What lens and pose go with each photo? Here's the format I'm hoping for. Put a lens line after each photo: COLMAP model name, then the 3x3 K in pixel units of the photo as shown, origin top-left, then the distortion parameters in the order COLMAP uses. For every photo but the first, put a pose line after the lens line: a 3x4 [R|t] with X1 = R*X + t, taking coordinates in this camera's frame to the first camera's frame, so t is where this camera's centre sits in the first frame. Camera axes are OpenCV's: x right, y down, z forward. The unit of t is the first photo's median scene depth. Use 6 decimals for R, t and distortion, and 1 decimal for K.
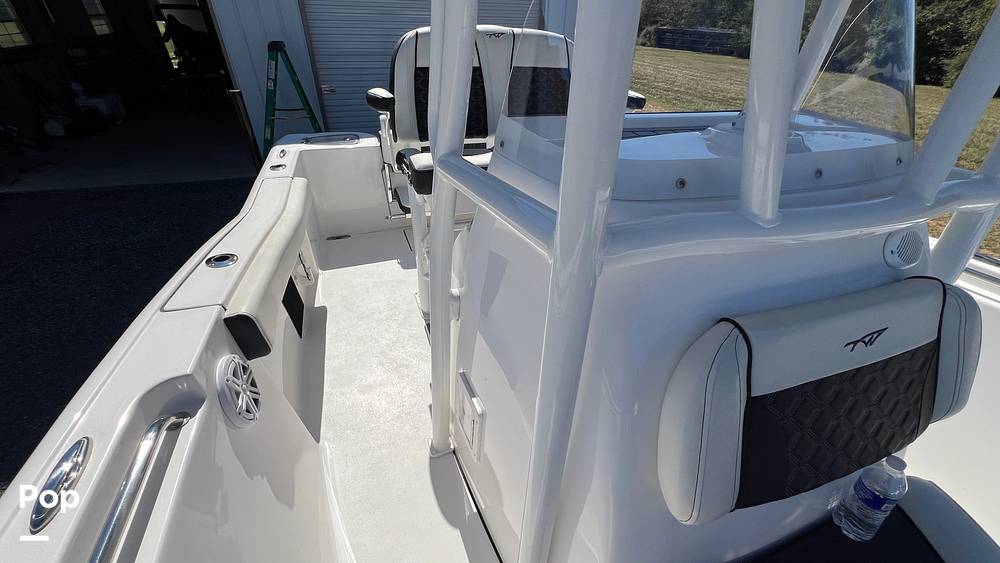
lens RADIAL K [[396.3, 0, 500.0], [0, 396.3, 281.5], [0, 0, 1]] dist [-0.003330, -0.000147]
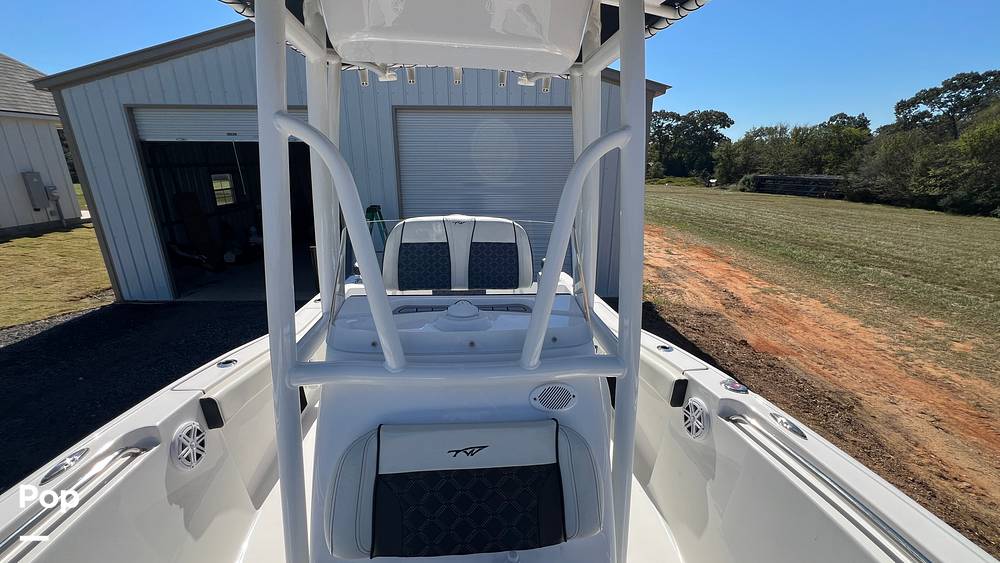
lens RADIAL K [[396.3, 0, 500.0], [0, 396.3, 281.5], [0, 0, 1]] dist [-0.003330, -0.000147]
pose [[0.970374, 0.043299, -0.237697, 0.860599], [-0.114956, 0.948058, -0.296598, -0.025657], [0.212508, 0.315136, 0.924949, -0.404916]]
